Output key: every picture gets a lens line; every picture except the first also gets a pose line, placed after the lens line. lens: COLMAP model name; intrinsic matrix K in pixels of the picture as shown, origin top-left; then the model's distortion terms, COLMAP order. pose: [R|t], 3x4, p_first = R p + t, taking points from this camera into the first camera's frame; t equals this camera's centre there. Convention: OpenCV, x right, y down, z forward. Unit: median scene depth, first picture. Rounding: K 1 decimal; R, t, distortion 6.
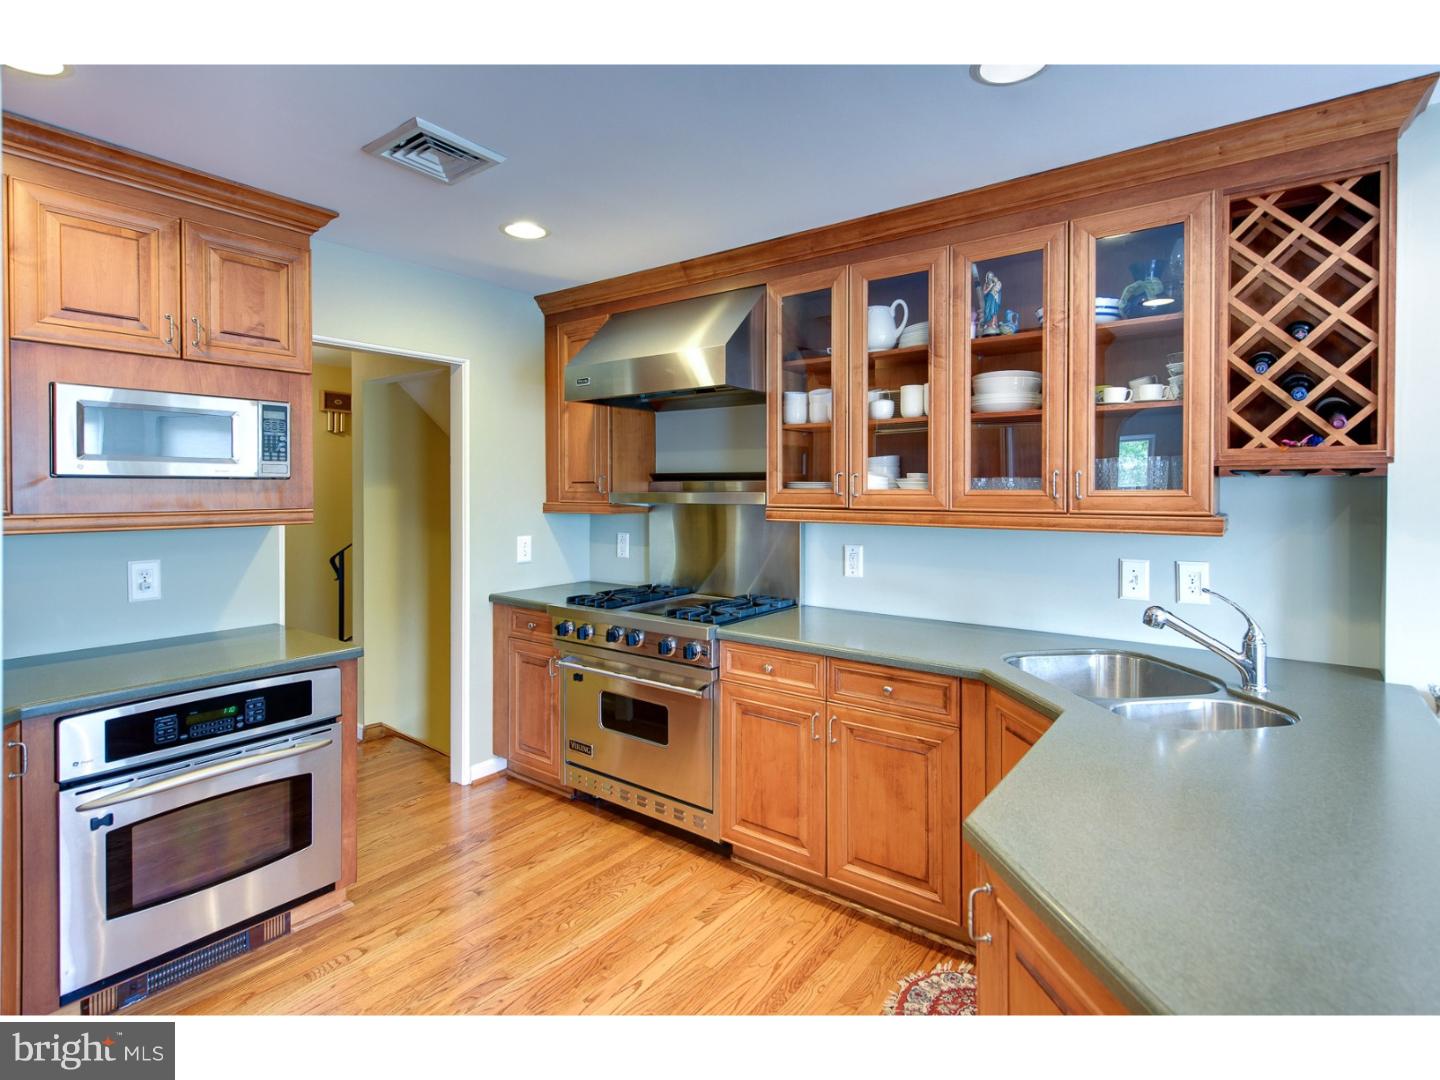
lens RADIAL K [[707.8, 0, 734.9], [0, 707.8, 493.7], [0, 0, 1]] dist [0.016409, -0.004993]
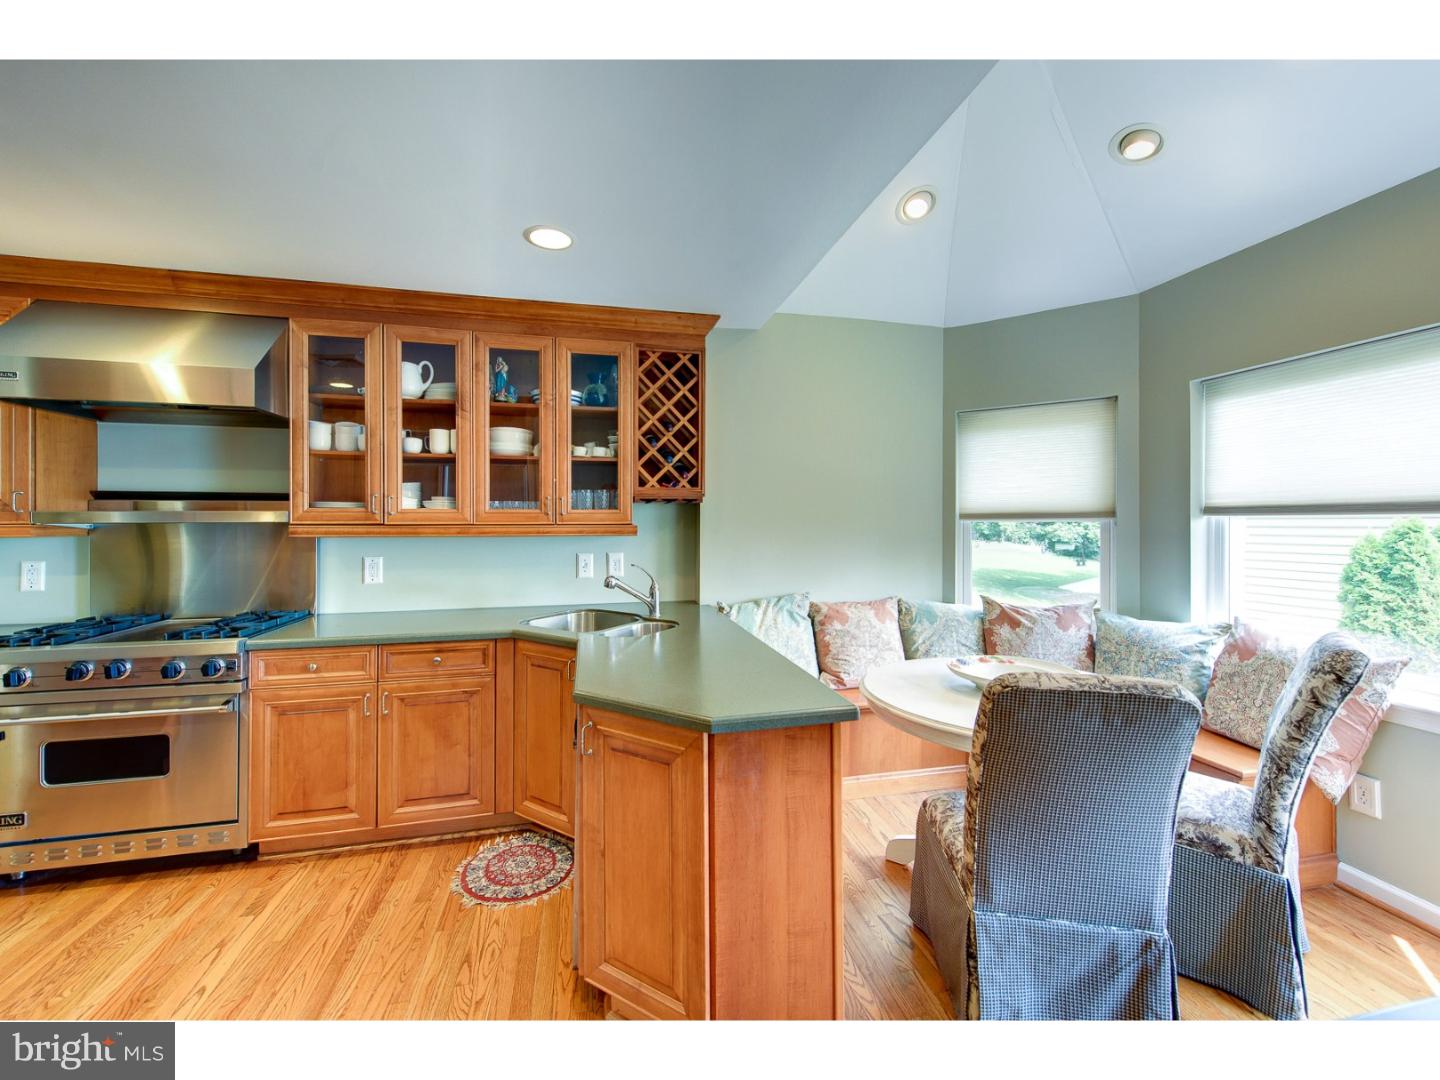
lens RADIAL K [[582.5, 0, 711.0], [0, 582.5, 517.1], [0, 0, 1]] dist [0.007563, -0.001134]
pose [[0.655792, 0.003654, 0.754933, -0.252562], [0.005940, 0.999932, -0.010000, 0.024479], [-0.754918, 0.011042, 0.655726, -0.087766]]
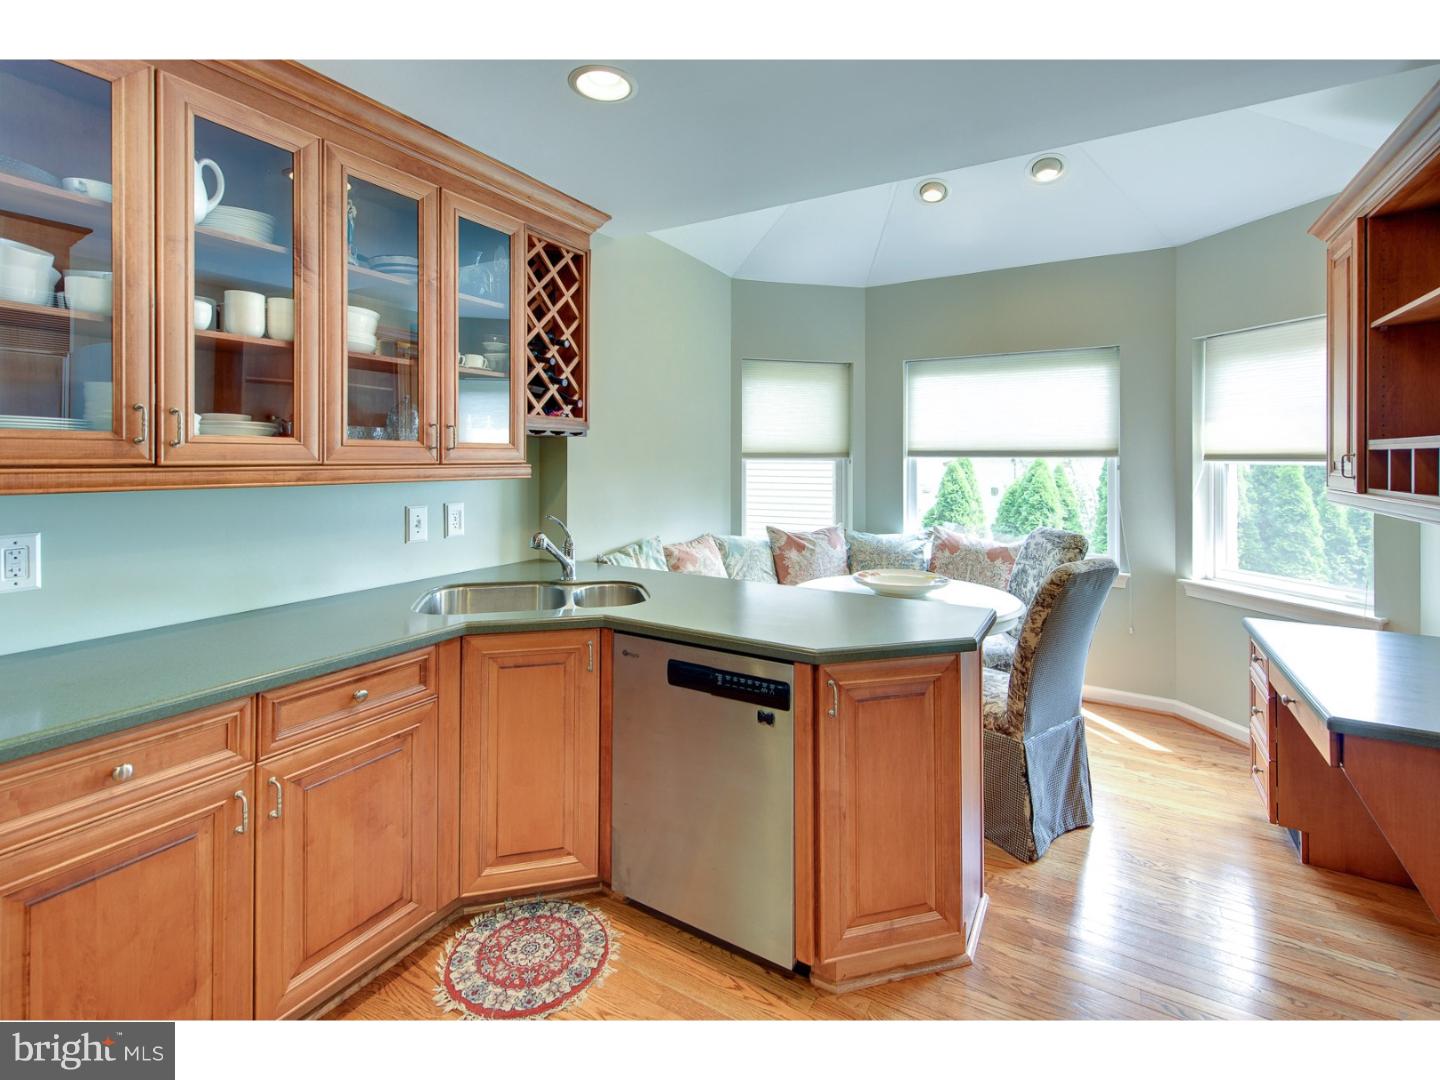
lens RADIAL K [[670.1, 0, 721.9], [0, 670.1, 453.7], [0, 0, 1]] dist [0.003747, -0.002035]
pose [[-0.118679, 0.003009, 0.992928, -0.526183], [0.000271, 0.999995, -0.002998, 0.014702], [-0.992933, -0.000086, -0.118680, 0.654670]]
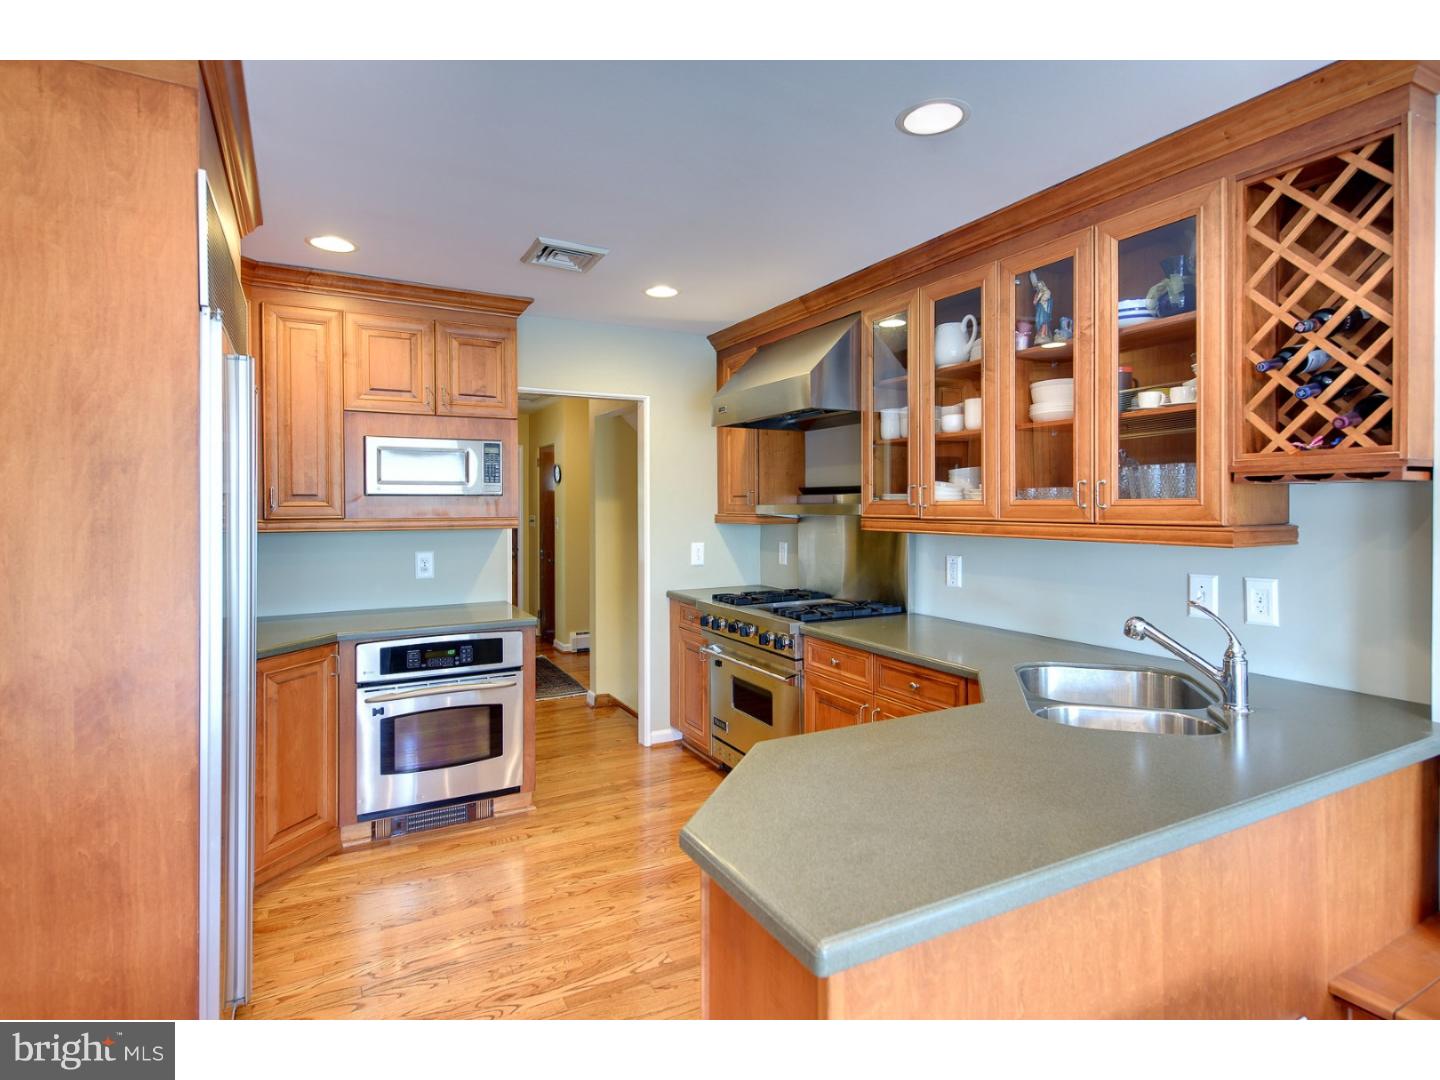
lens RADIAL K [[749.1, 0, 726.6], [0, 749.1, 506.0], [0, 0, 1]] dist [0.017475, -0.005059]
pose [[0.903669, -0.003116, -0.428220, 0.422795], [0.001453, 0.999990, -0.004210, 0.007094], [0.428229, 0.003182, 0.903665, -0.144869]]
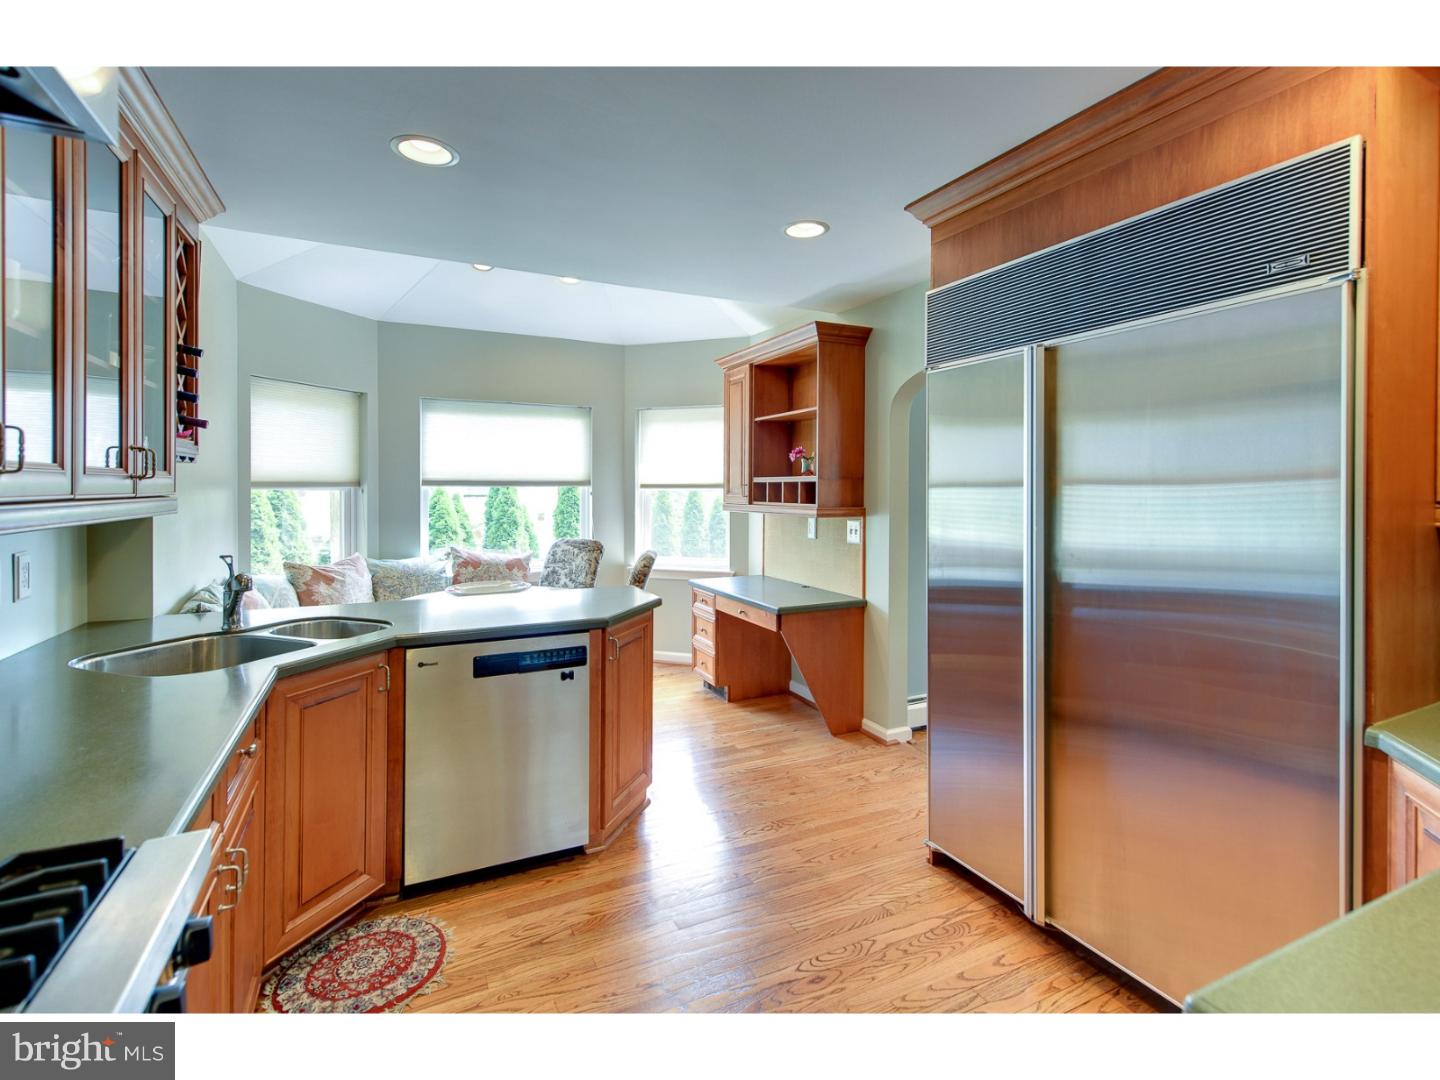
lens RADIAL K [[670.1, 0, 730.5], [0, 670.1, 494.1], [0, 0, 1]] dist [0.003747, -0.002035]
pose [[-0.895065, -0.006582, 0.445887, -0.475236], [0.000022, 0.999890, 0.014804, 0.011862], [-0.445935, 0.013260, -0.894967, 1.297482]]
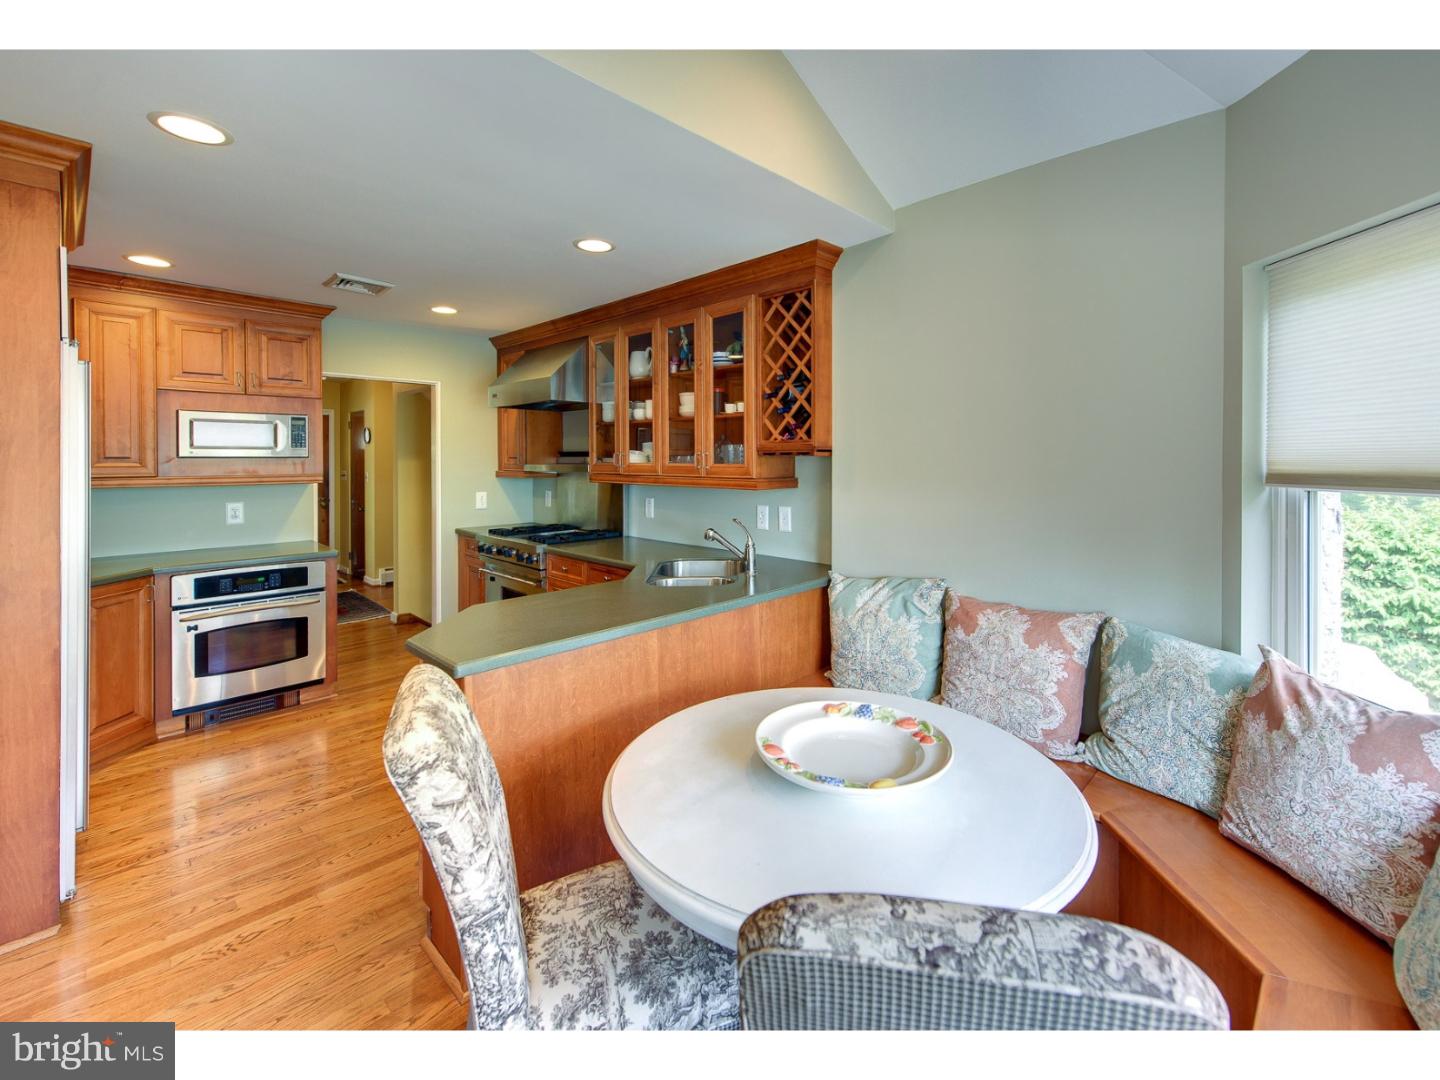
lens RADIAL K [[620.6, 0, 747.3], [0, 620.6, 461.6], [0, 0, 1]] dist [0.013416, -0.003158]
pose [[0.991460, -0.001886, -0.130400, 0.716501], [0.001720, 0.999998, -0.001384, -0.007153], [0.130402, 0.001148, 0.991460, -0.438774]]
